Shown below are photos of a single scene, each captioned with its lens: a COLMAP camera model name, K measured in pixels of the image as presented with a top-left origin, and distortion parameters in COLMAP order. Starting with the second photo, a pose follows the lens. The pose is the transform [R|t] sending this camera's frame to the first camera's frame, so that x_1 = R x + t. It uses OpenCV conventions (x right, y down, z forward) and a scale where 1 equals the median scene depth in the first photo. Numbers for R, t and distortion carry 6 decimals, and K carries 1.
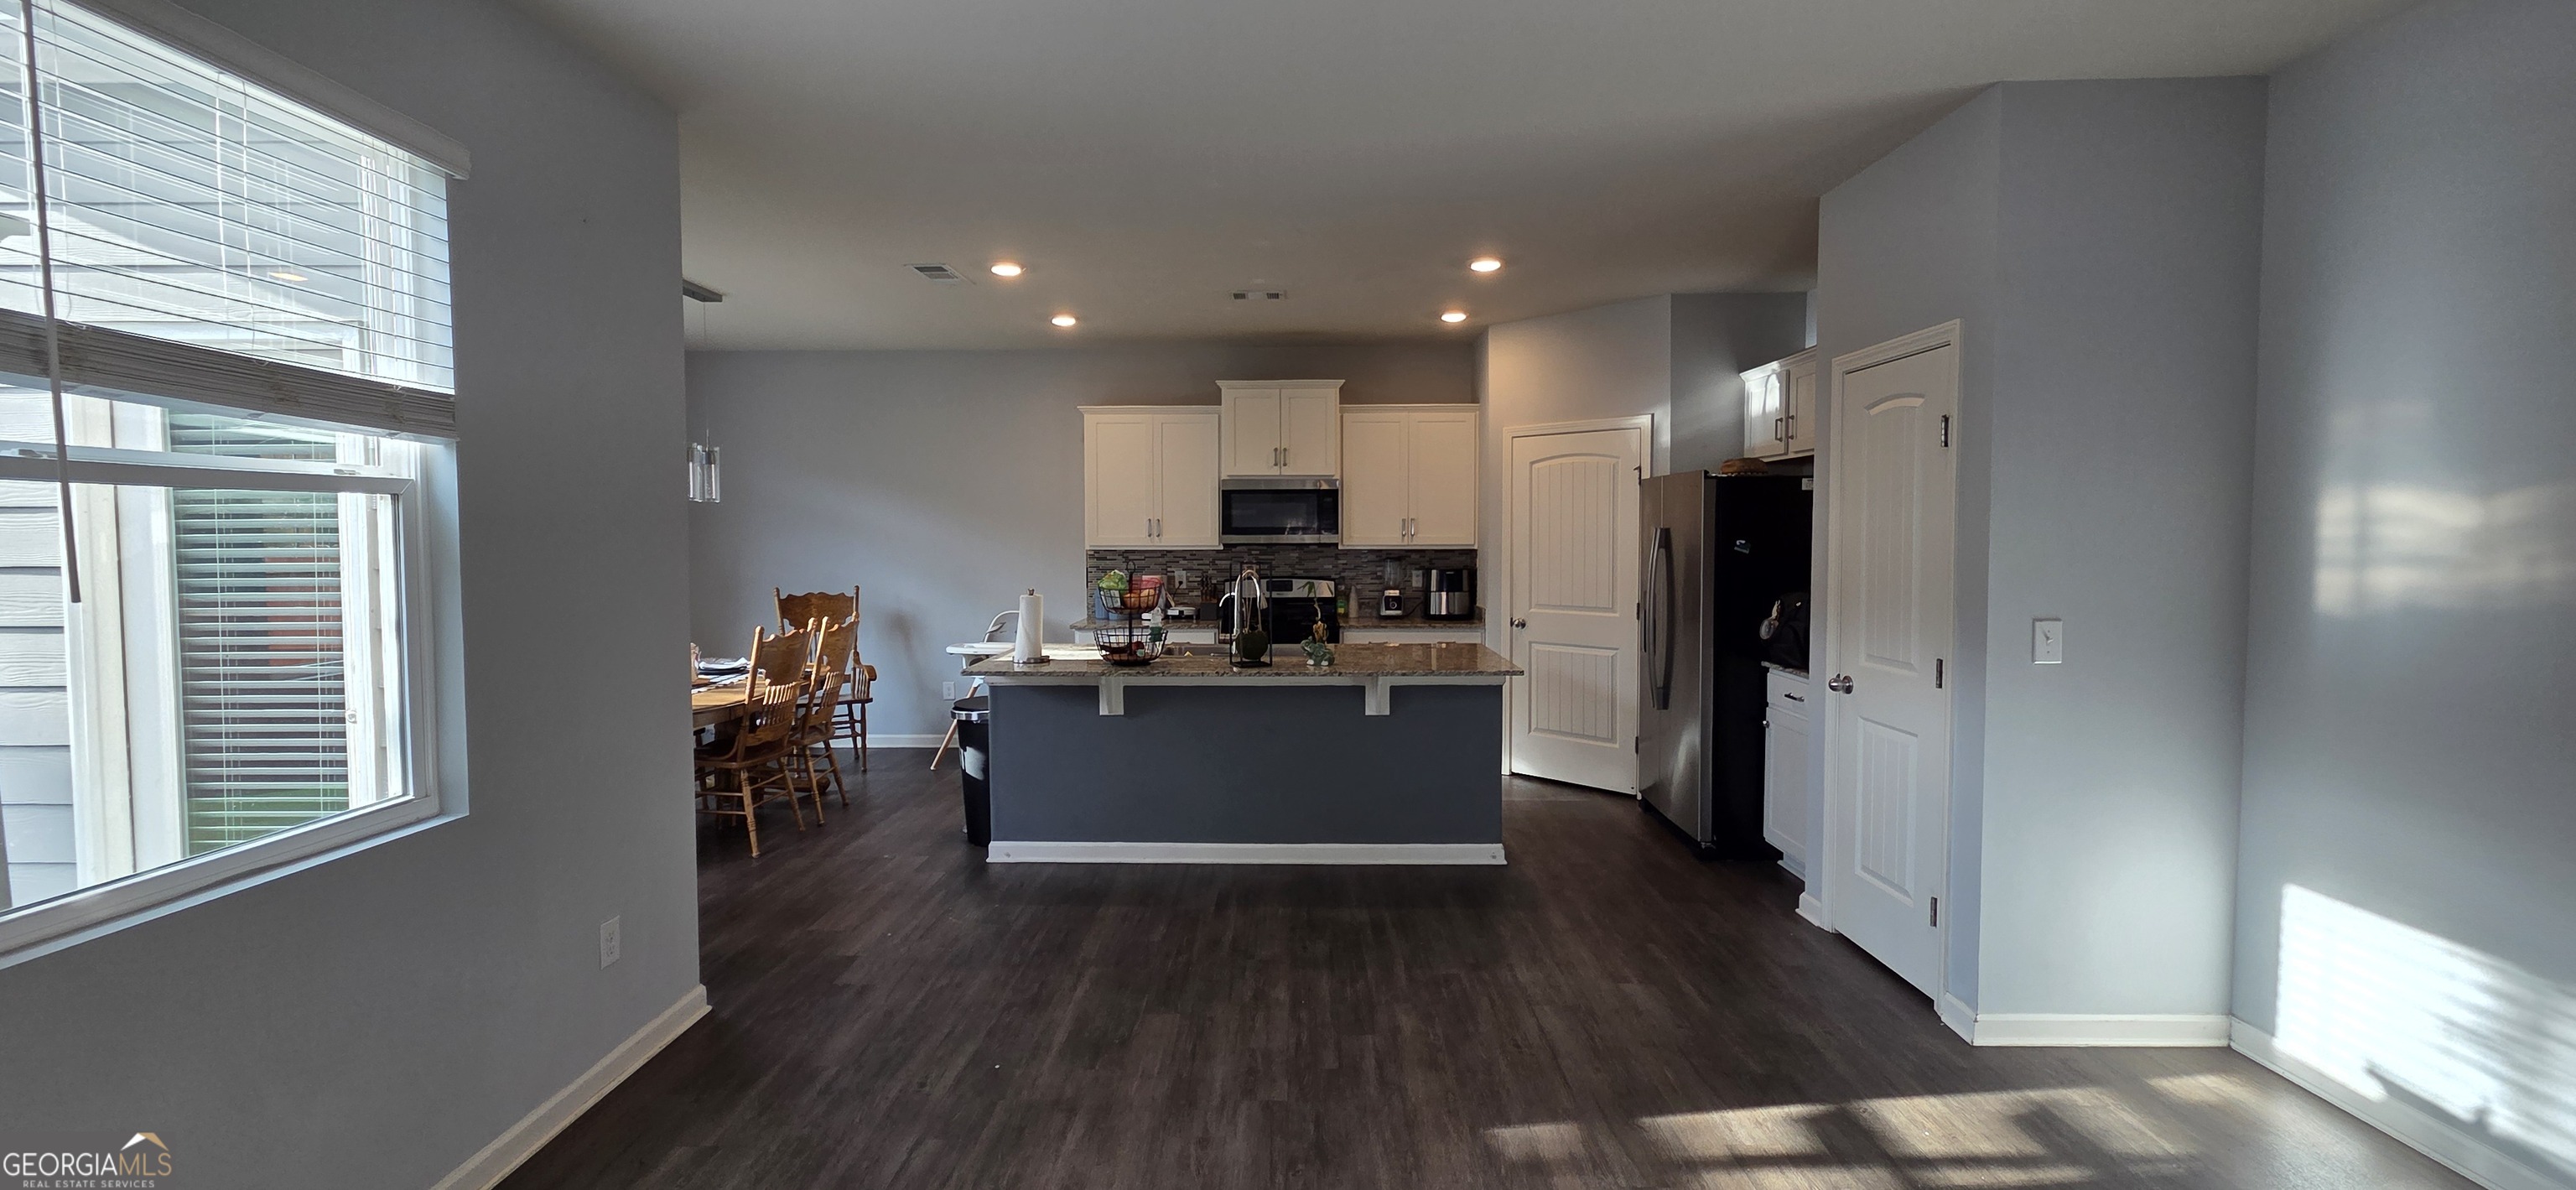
lens RADIAL K [[1055.4, 0, 1271.3], [0, 1055.4, 579.0], [0, 0, 1]] dist [0.003155, 0.001025]
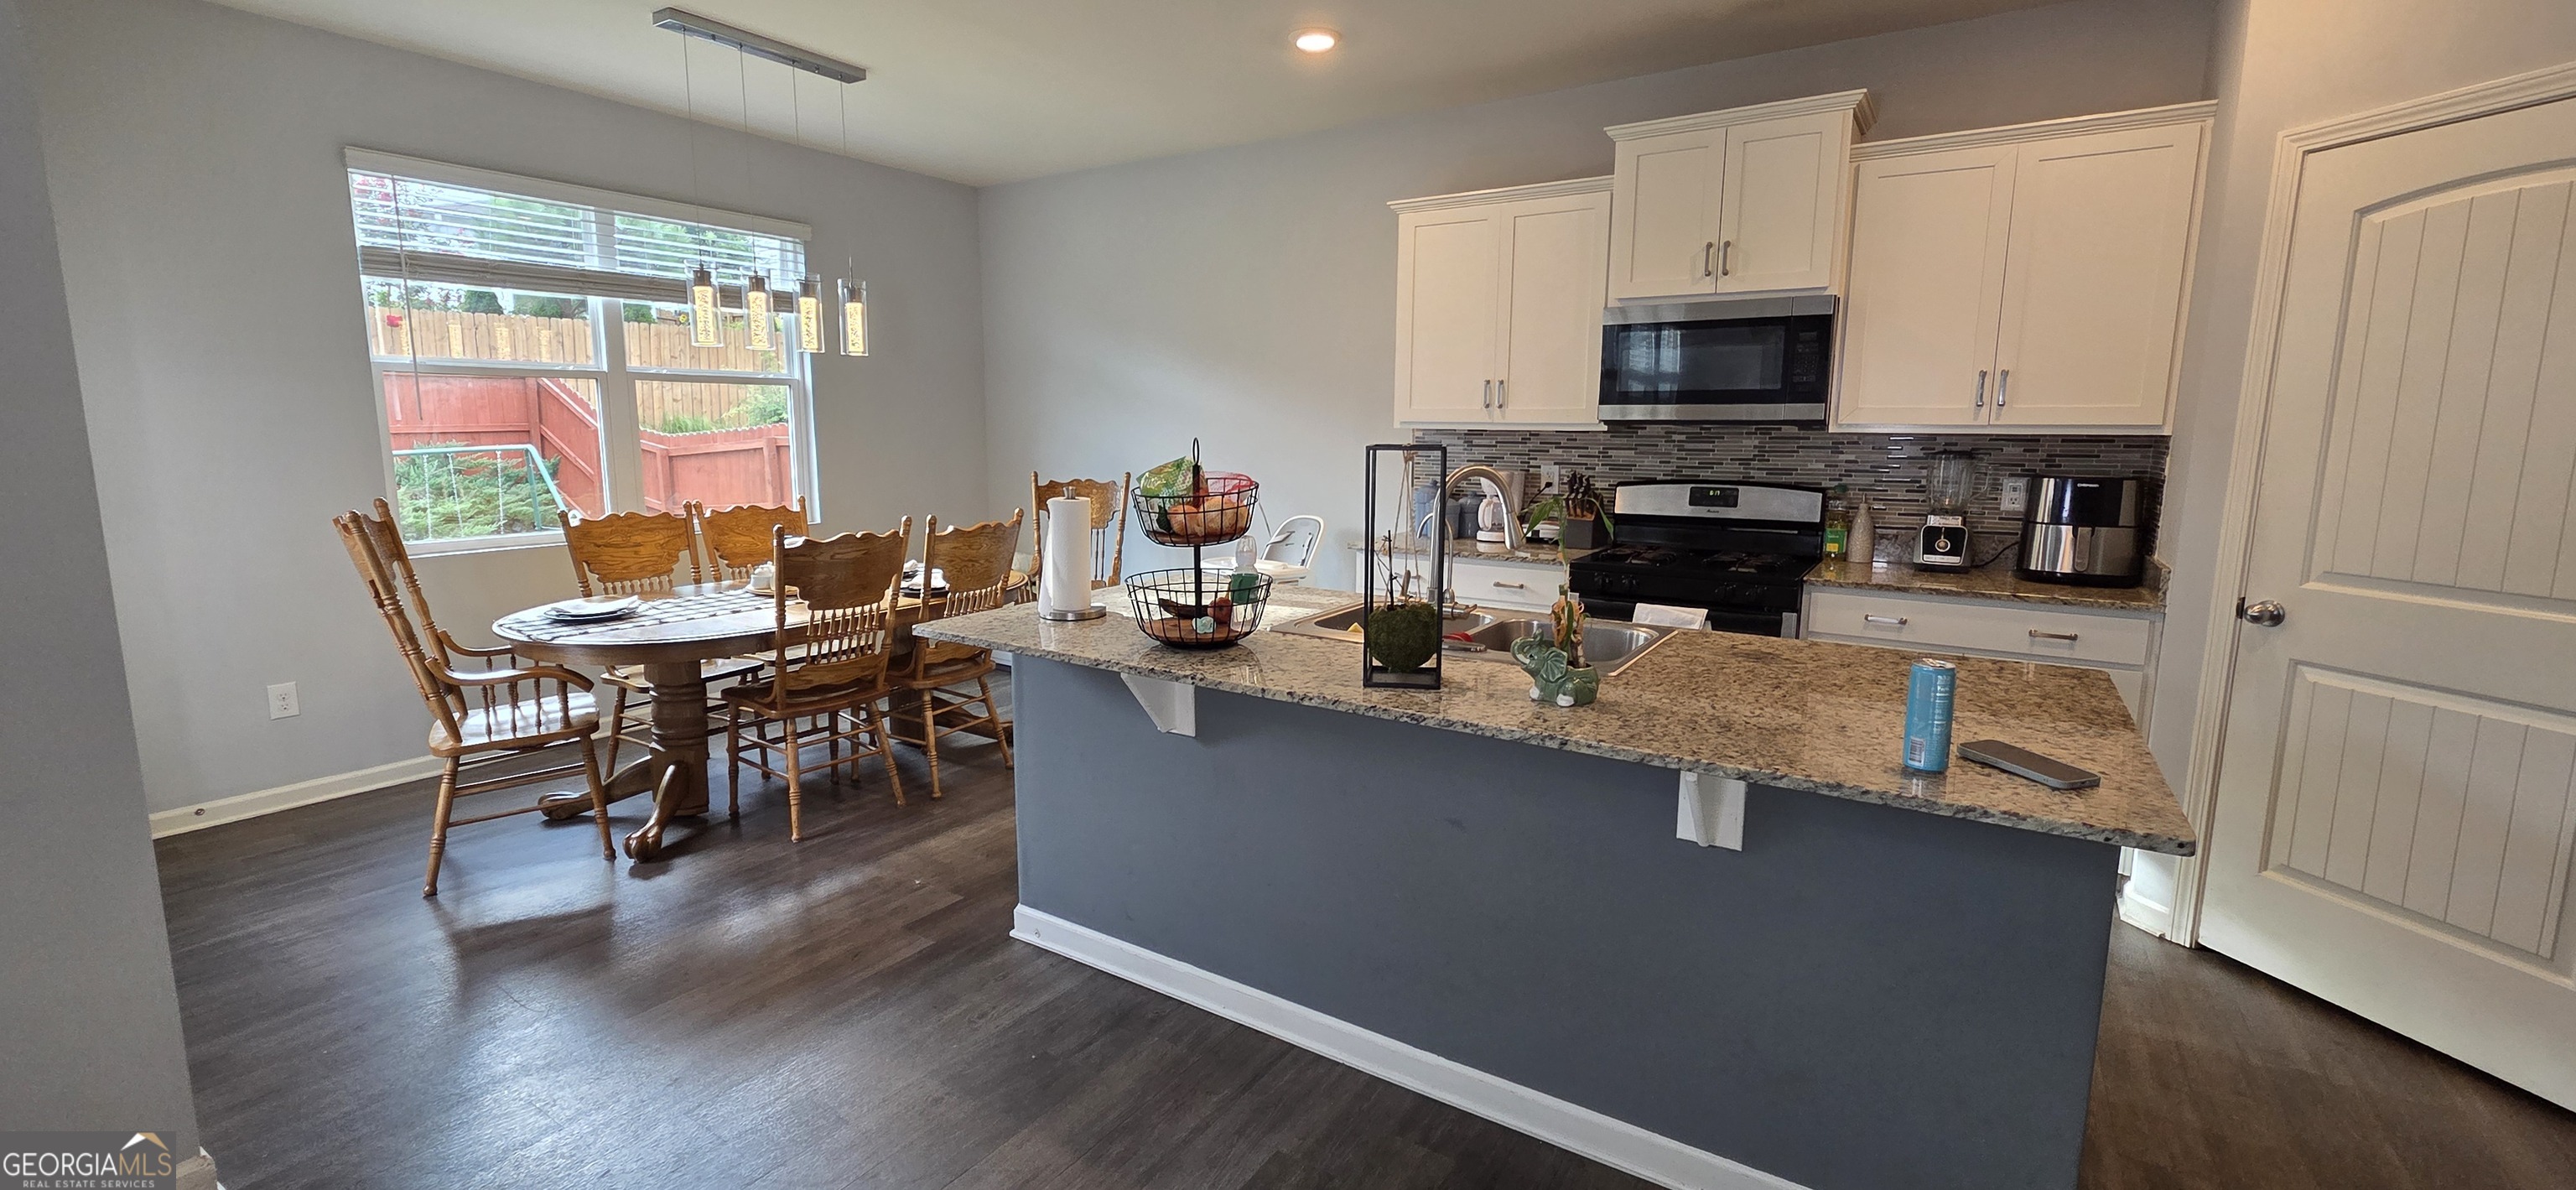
lens RADIAL K [[1055.4, 0, 1271.3], [0, 1055.4, 579.0], [0, 0, 1]] dist [0.003155, 0.001025]
pose [[0.849729, 0.085226, -0.520286, 0.112315], [-0.032120, 0.993383, 0.110263, -0.004986], [0.526241, -0.076982, 0.846844, 0.418575]]
